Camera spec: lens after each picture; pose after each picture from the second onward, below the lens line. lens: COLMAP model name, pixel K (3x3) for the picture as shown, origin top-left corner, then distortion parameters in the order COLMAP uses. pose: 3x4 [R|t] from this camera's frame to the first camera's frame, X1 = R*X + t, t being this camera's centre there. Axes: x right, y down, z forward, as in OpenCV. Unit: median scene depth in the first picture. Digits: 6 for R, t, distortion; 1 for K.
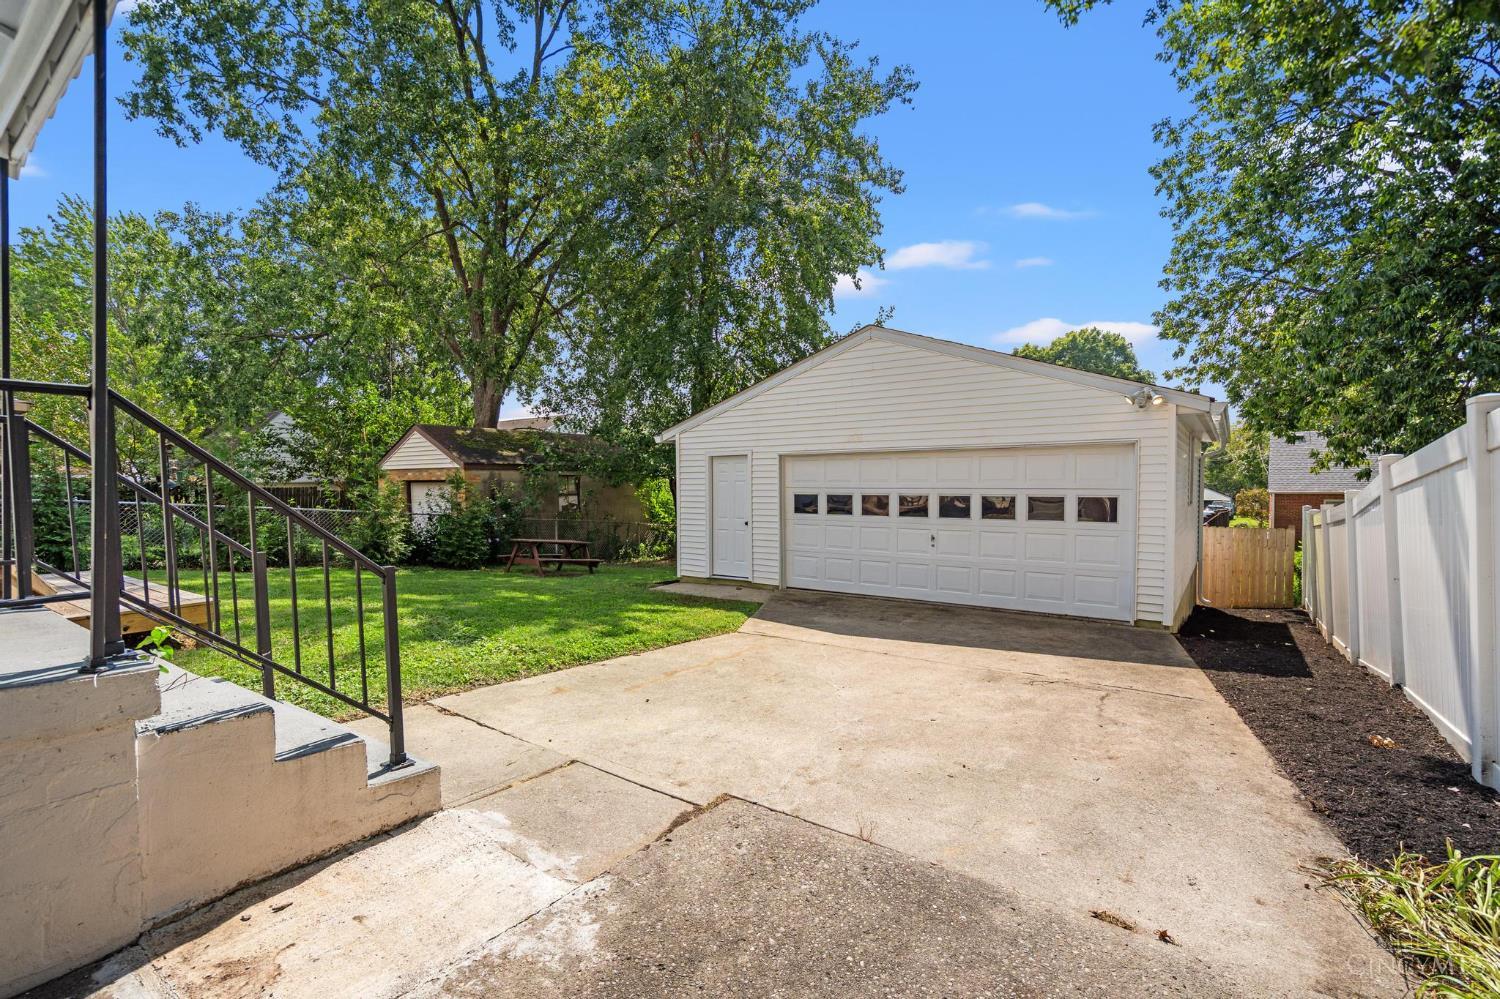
lens RADIAL K [[709.0, 0, 745.7], [0, 709.0, 497.2], [0, 0, 1]] dist [-0.004726, -0.000382]
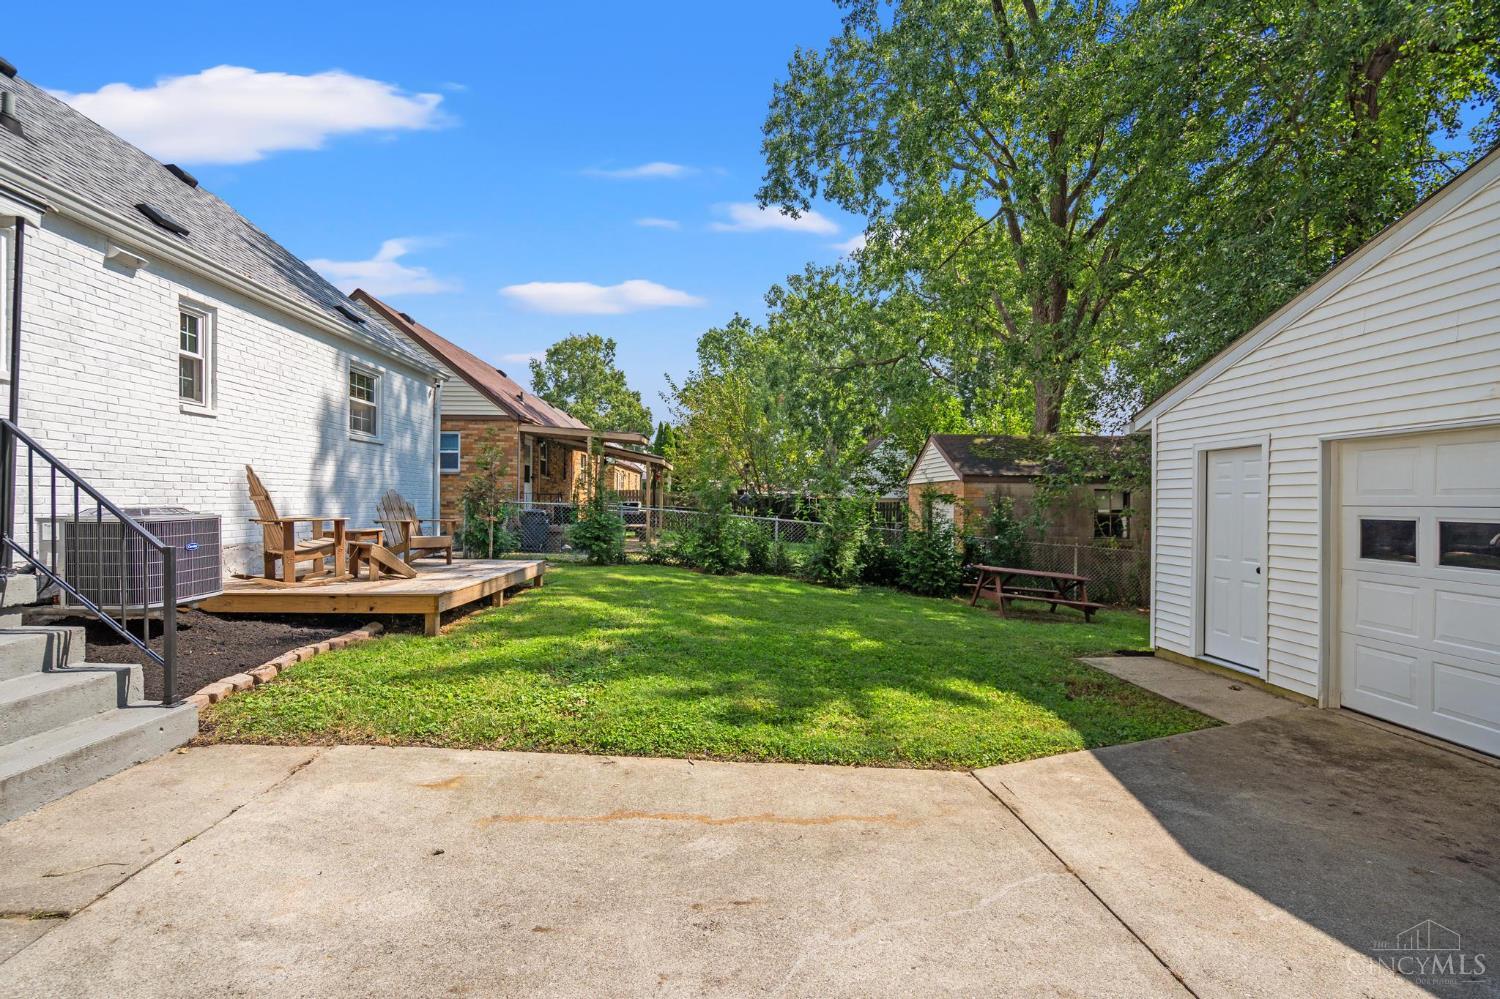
lens RADIAL K [[709.0, 0, 747.1], [0, 709.0, 498.2], [0, 0, 1]] dist [-0.004726, -0.000382]
pose [[0.601162, 0.006729, -0.799099, 0.188570], [-0.029002, 0.999490, -0.013401, 0.000202], [0.798601, 0.031231, 0.601050, 0.341206]]
